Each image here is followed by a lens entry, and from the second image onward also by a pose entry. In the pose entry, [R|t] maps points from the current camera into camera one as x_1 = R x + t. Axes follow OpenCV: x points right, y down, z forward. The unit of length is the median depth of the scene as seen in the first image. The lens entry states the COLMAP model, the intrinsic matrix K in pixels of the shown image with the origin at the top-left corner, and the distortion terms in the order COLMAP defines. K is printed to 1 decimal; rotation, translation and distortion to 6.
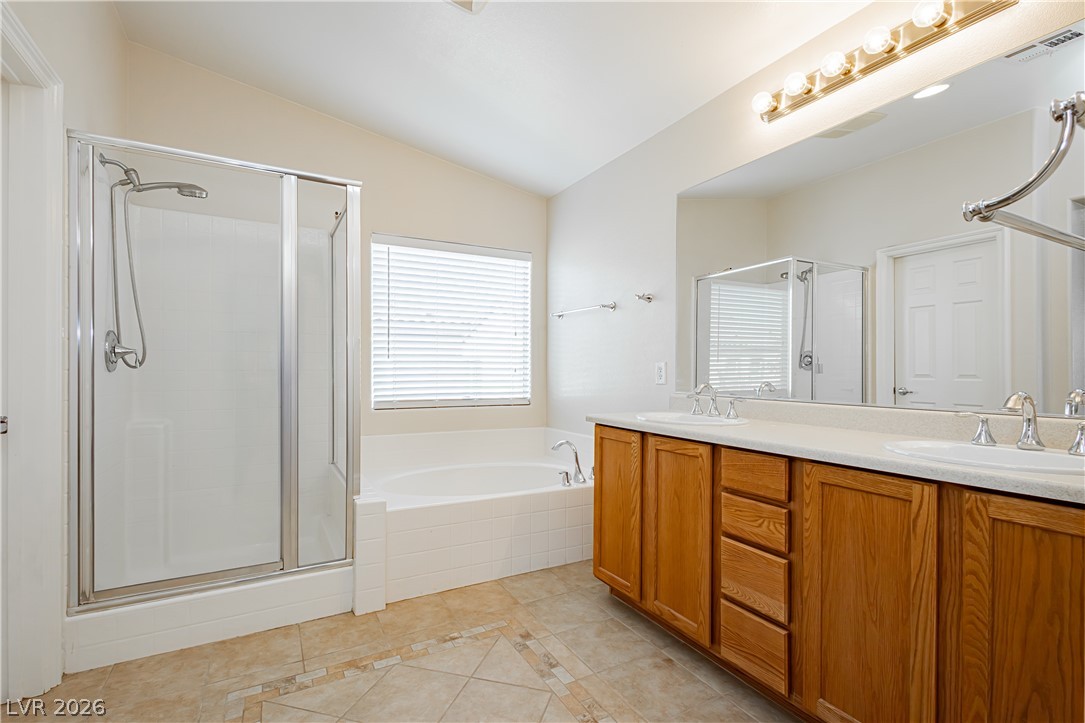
lens RADIAL K [[539.9, 0, 568.3], [0, 539.9, 369.9], [0, 0, 1]] dist [0.004015, 0.000192]
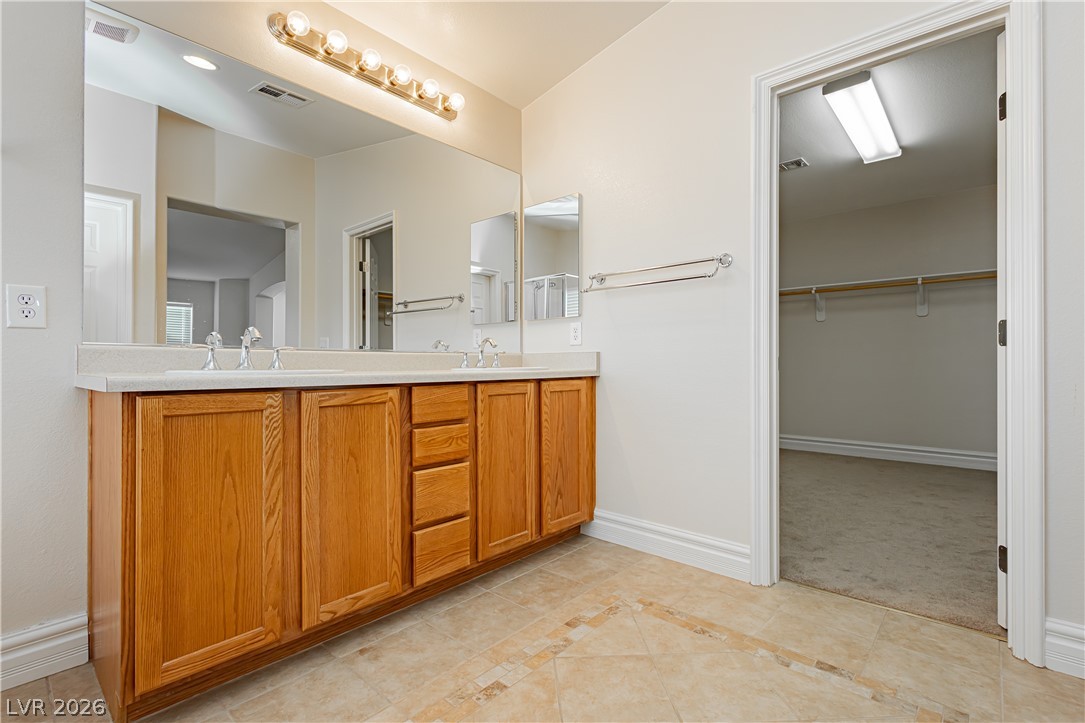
lens RADIAL K [[504.0, 0, 544.5], [0, 504.0, 362.5], [0, 0, 1]] dist [0.002301, 0.001621]
pose [[-0.340881, 0.001094, 0.940106, -0.684581], [0.006828, 0.999976, 0.001312, 0.094396], [-0.940082, 0.006866, -0.340880, 1.052856]]
